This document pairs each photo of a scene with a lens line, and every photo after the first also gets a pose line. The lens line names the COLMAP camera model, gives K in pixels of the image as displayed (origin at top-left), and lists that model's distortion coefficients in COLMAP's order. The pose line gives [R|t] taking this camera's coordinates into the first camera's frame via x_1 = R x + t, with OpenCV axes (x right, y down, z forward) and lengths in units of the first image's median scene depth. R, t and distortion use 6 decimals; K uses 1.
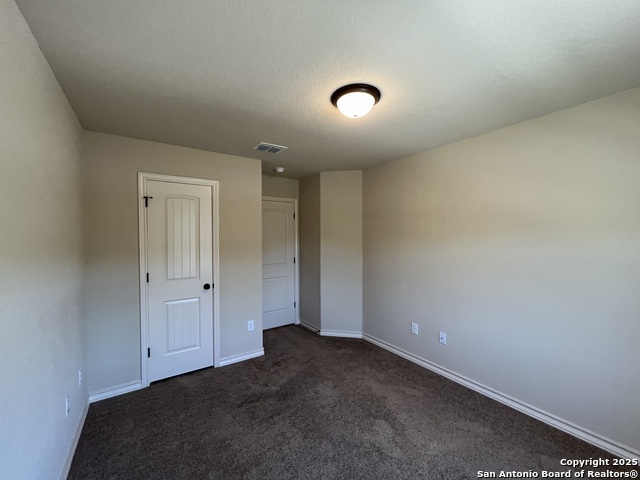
lens RADIAL K [[258.2, 0, 318.4], [0, 258.2, 240.9], [0, 0, 1]] dist [-0.001860, -0.000404]
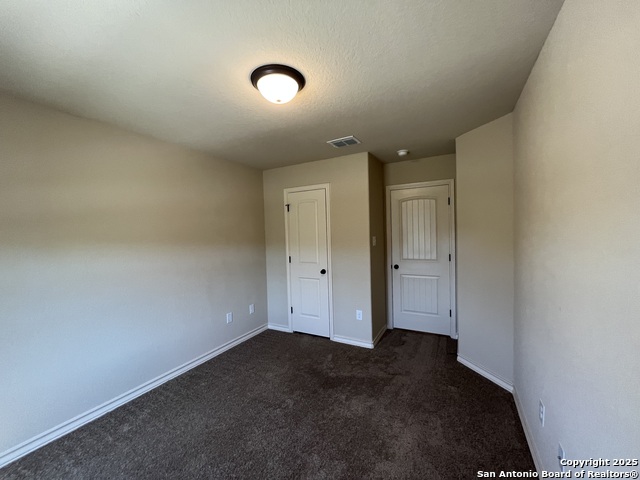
lens RADIAL K [[258.2, 0, 322.0], [0, 258.2, 241.8], [0, 0, 1]] dist [-0.001860, -0.000404]
pose [[0.457996, 0.026103, -0.888571, 0.662748], [0.011462, 0.999312, 0.035264, -0.008165], [0.888880, -0.026336, 0.457382, 0.445830]]
